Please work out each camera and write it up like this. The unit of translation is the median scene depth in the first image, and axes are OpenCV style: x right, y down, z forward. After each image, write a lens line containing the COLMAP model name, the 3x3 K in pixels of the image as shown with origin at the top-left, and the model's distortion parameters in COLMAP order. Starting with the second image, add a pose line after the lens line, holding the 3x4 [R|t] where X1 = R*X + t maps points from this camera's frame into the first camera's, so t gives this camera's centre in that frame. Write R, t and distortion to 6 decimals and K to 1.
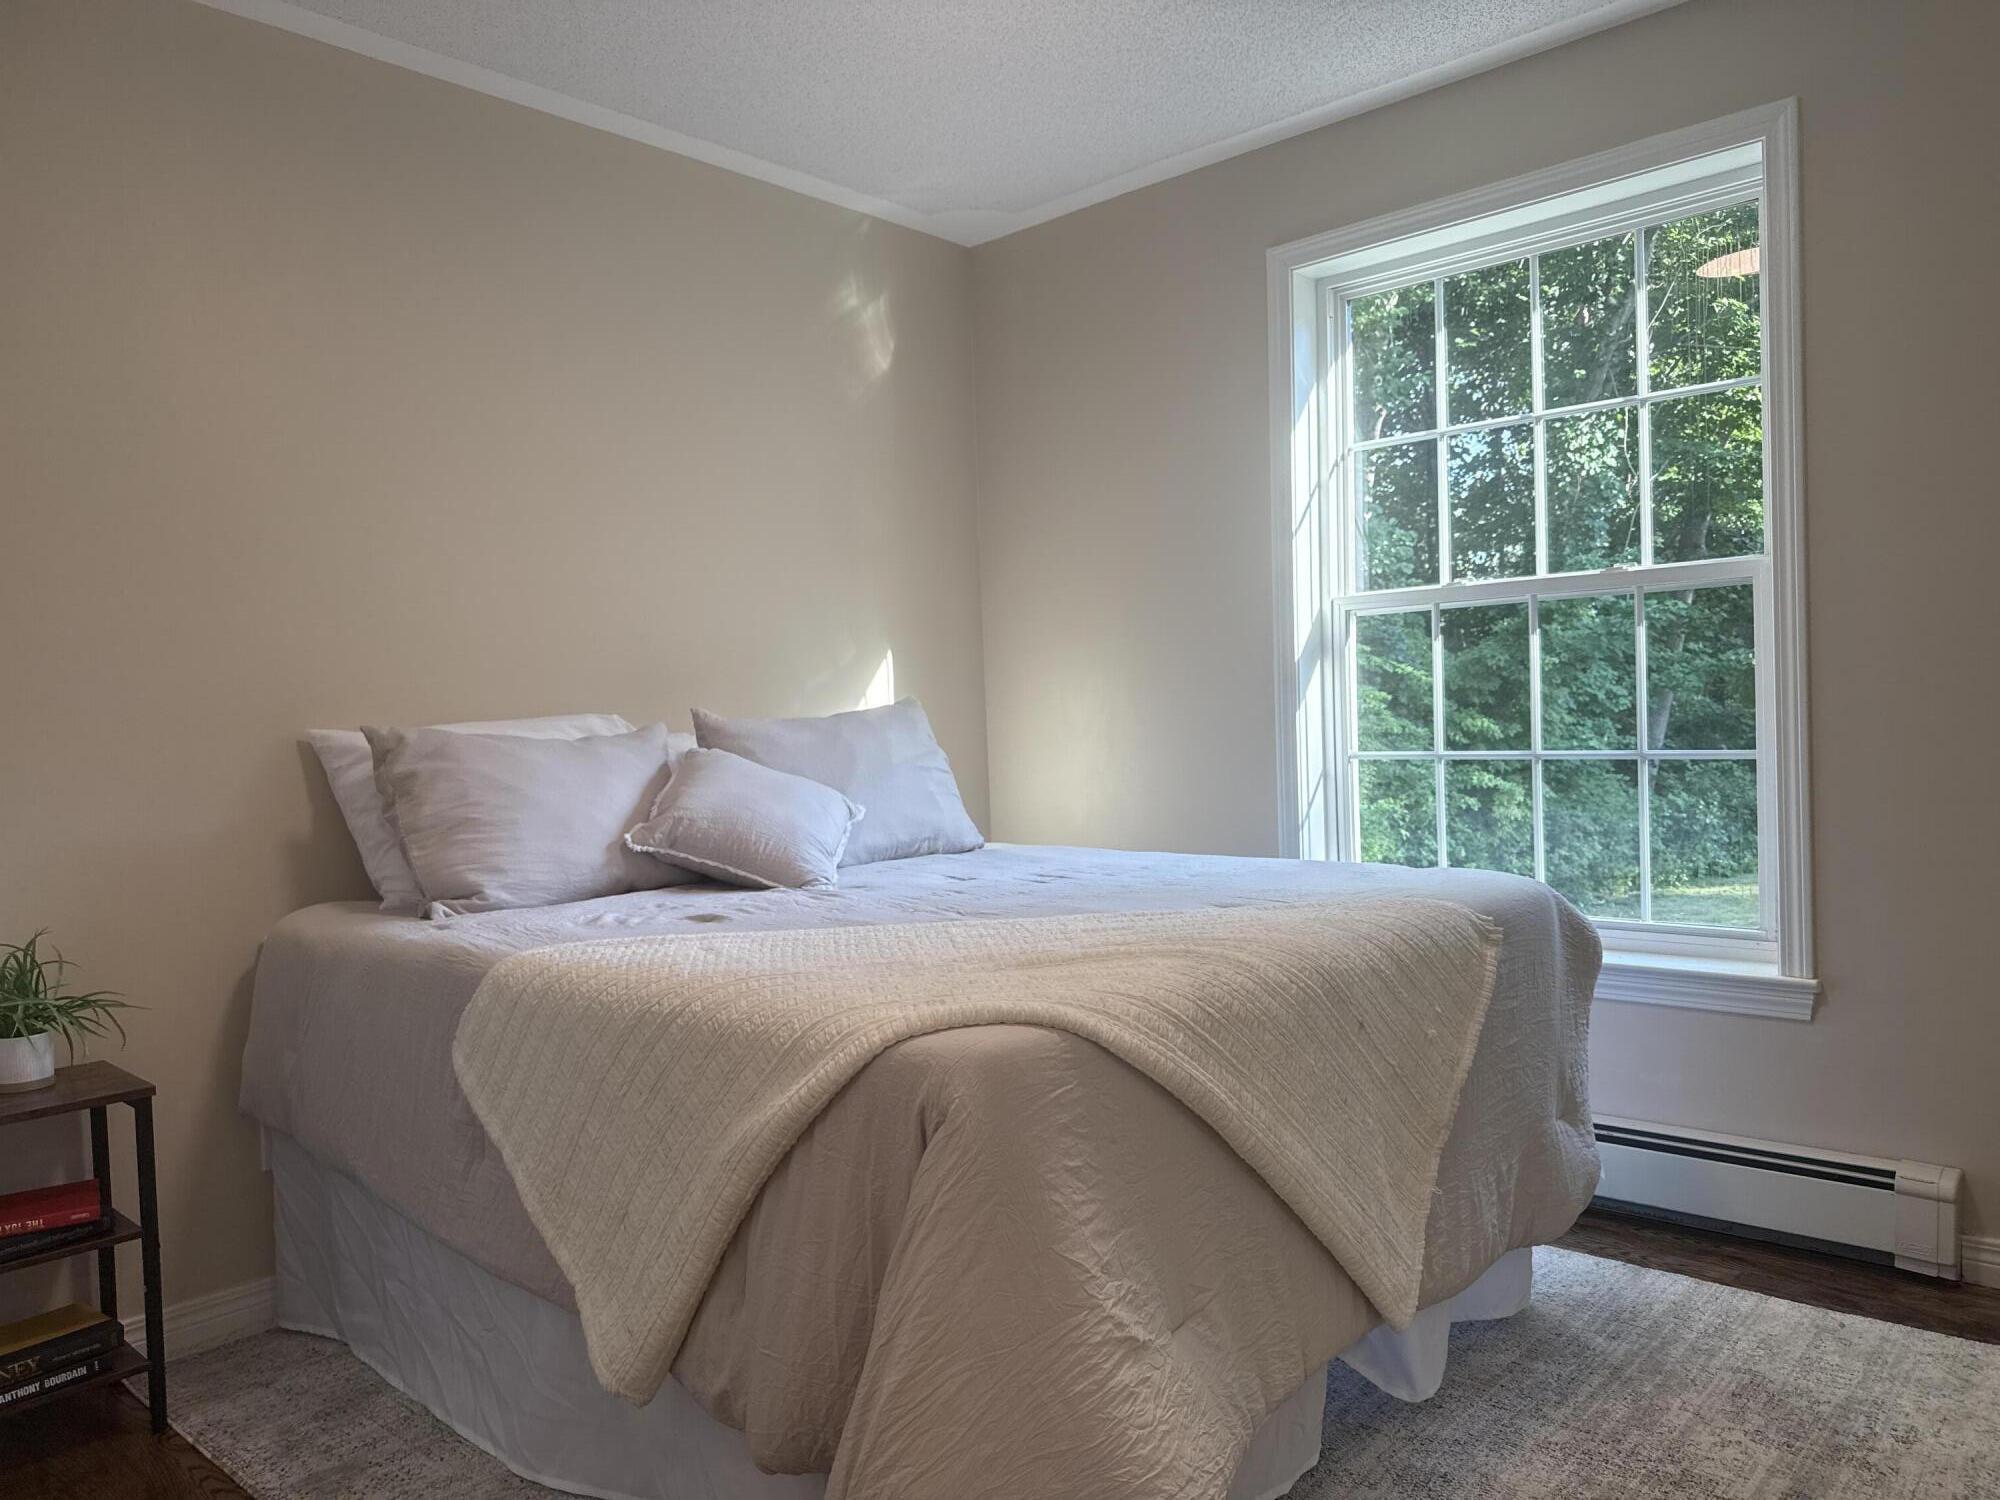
lens RADIAL K [[1404.7, 0, 1000.0], [0, 1404.7, 750.0], [0, 0, 1]] dist [0.001750, 0.000784]
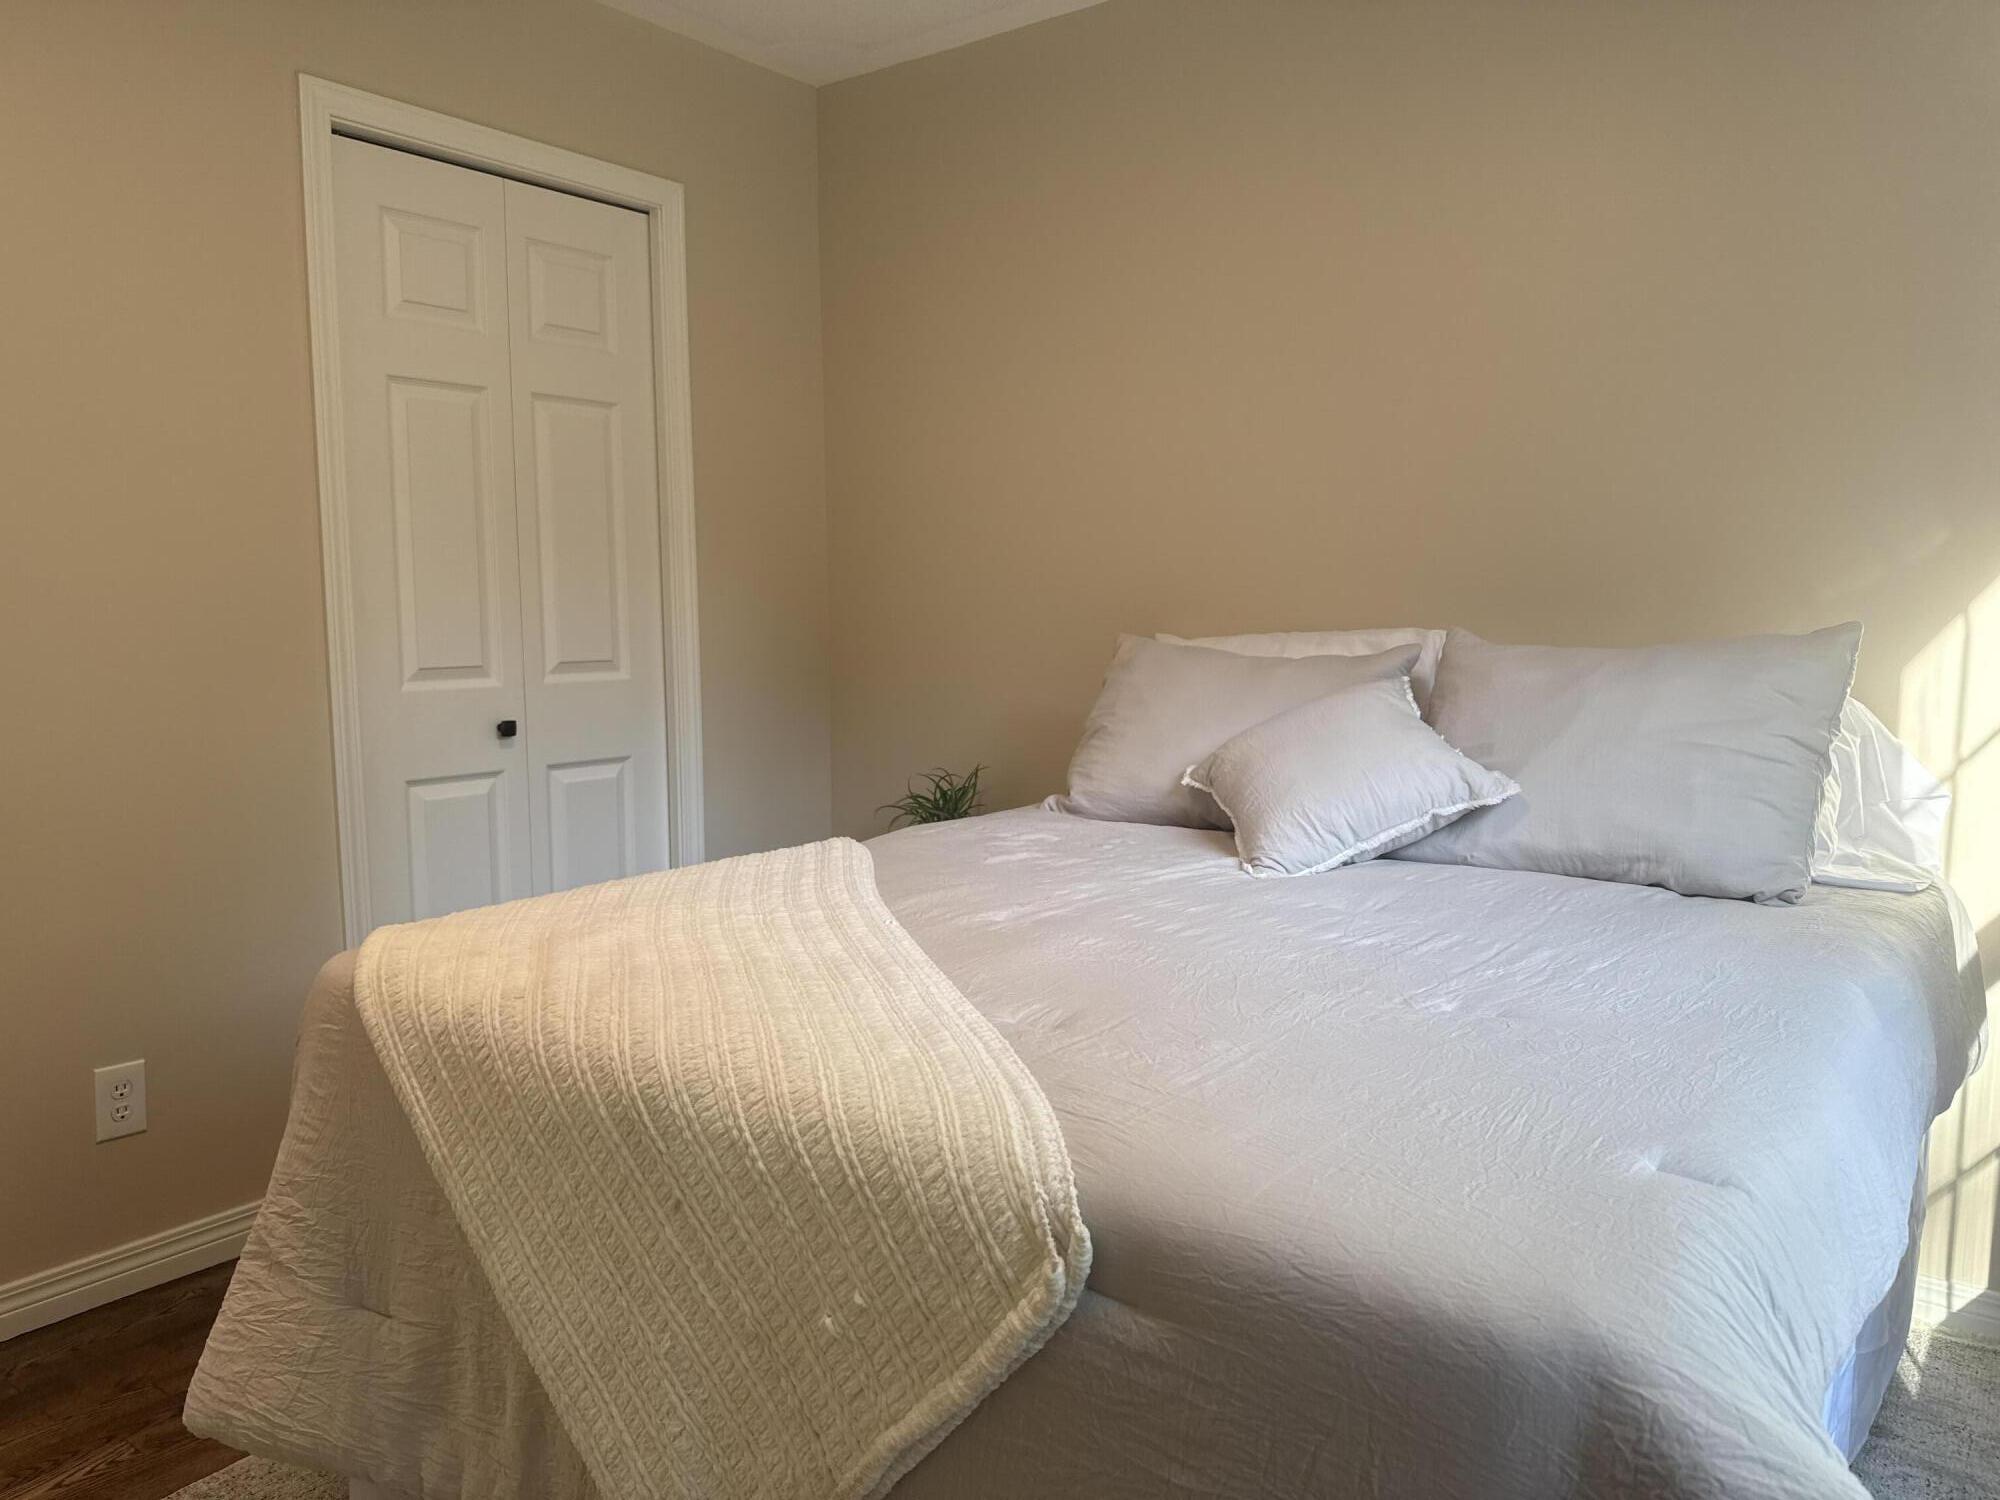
lens RADIAL K [[1404.7, 0, 1000.0], [0, 1404.7, 750.0], [0, 0, 1]] dist [0.001750, 0.000784]
pose [[0.080384, 0.143034, -0.986448, 0.572781], [-0.023810, 0.989644, 0.141557, -0.068461], [0.996480, 0.012109, 0.082957, 0.747756]]
